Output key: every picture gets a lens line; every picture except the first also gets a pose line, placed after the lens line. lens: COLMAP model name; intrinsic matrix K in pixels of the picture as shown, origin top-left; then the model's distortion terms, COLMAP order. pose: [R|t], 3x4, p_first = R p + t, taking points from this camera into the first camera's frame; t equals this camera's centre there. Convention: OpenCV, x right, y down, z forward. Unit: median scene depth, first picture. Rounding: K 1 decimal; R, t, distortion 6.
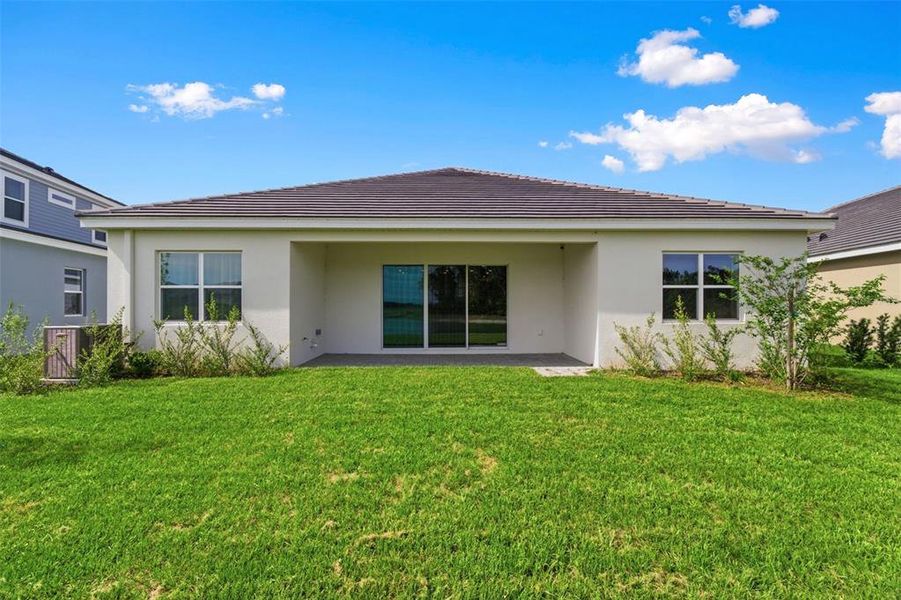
lens RADIAL K [[365.5, 0, 451.1], [0, 365.5, 301.4], [0, 0, 1]] dist [-0.003141, -0.000699]
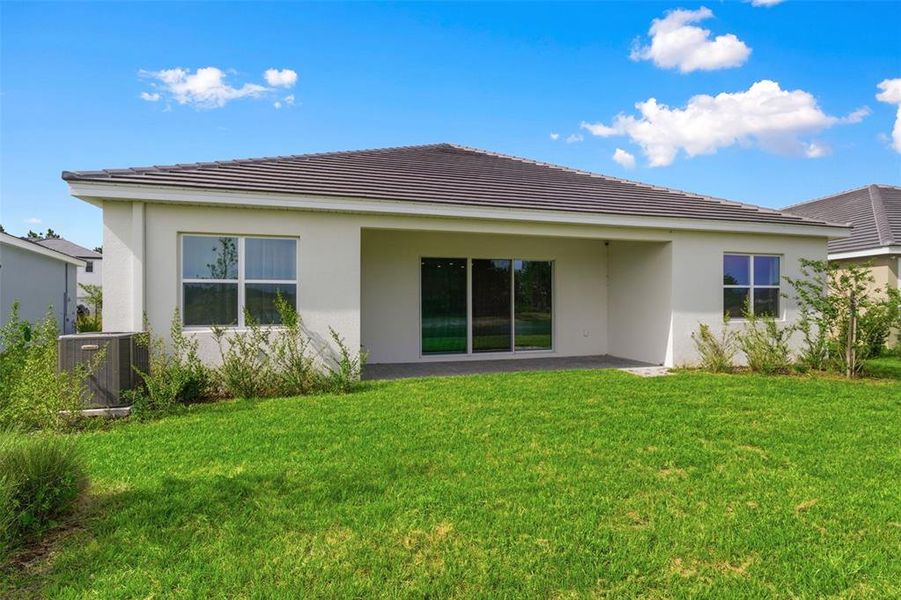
lens RADIAL K [[446.5, 0, 453.2], [0, 446.5, 300.5], [0, 0, 1]] dist [-0.003662, -0.000168]
pose [[0.966076, 0.000652, 0.258258, -0.495713], [-0.001257, 0.999997, 0.002177, -0.002111], [-0.258256, -0.002428, 0.966074, -0.023844]]
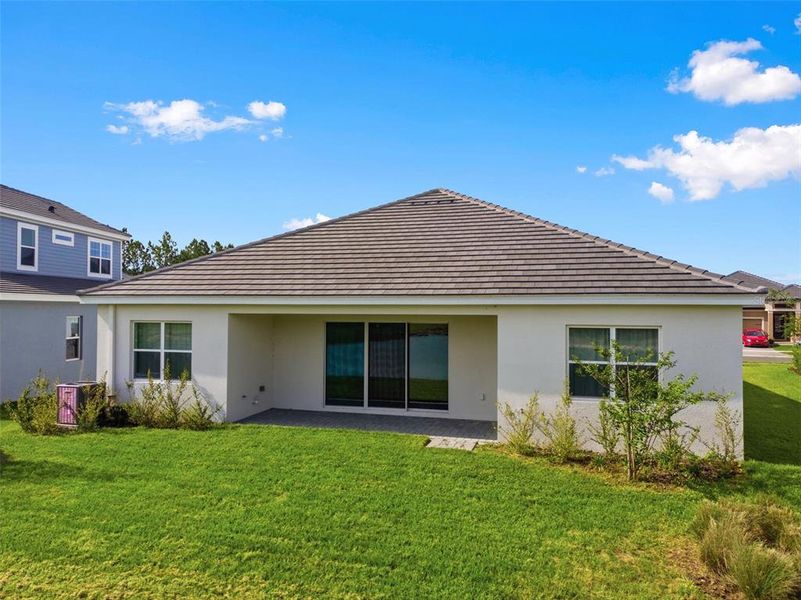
lens RADIAL K [[586.0, 0, 398.6], [0, 586.0, 301.7], [0, 0, 1]] dist [0.079805, -0.077406]
pose [[0.956166, 0.001717, -0.292822, 0.617876], [-0.003479, 0.999979, -0.005497, -0.191678], [0.292806, 0.006275, 0.956151, -0.625152]]
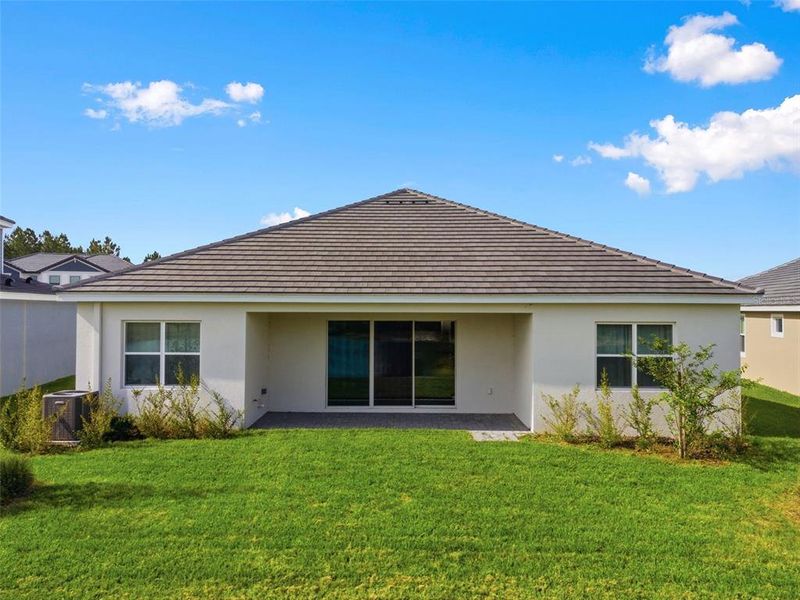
lens RADIAL K [[585.2, 0, 398.1], [0, 585.2, 301.7], [0, 0, 1]] dist [0.079805, -0.077406]
pose [[0.999529, 0.004709, -0.030322, 0.062317], [-0.004815, 0.999983, -0.003416, -0.189920], [0.030305, 0.003560, 0.999534, -0.725090]]
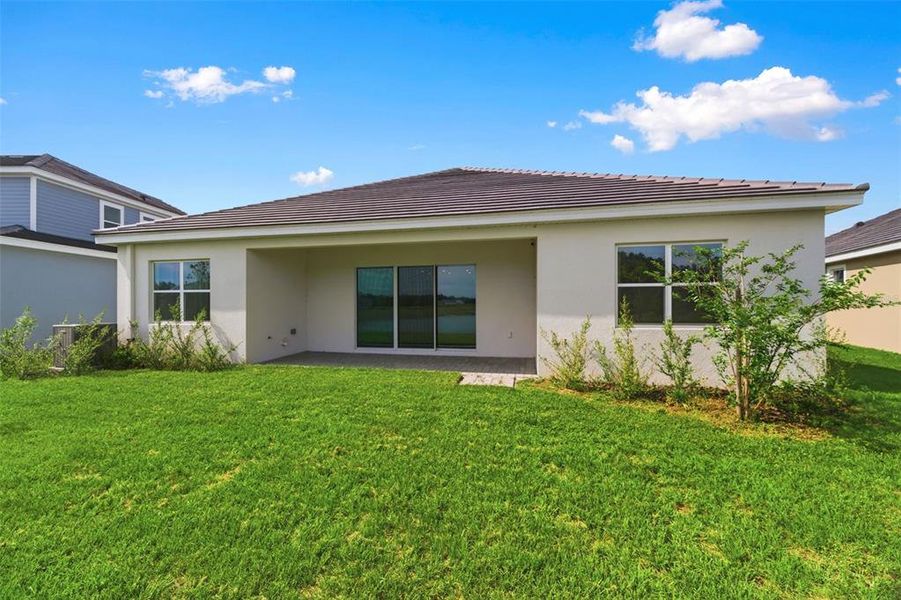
lens RADIAL K [[354.1, 0, 450.4], [0, 354.1, 300.9], [0, 0, 1]] dist [0.011939, -0.005011]
pose [[0.973422, -0.004170, -0.228980, 0.395495], [0.004739, 0.999987, 0.001934, -0.007655], [0.228969, -0.002968, 0.973429, 0.100592]]
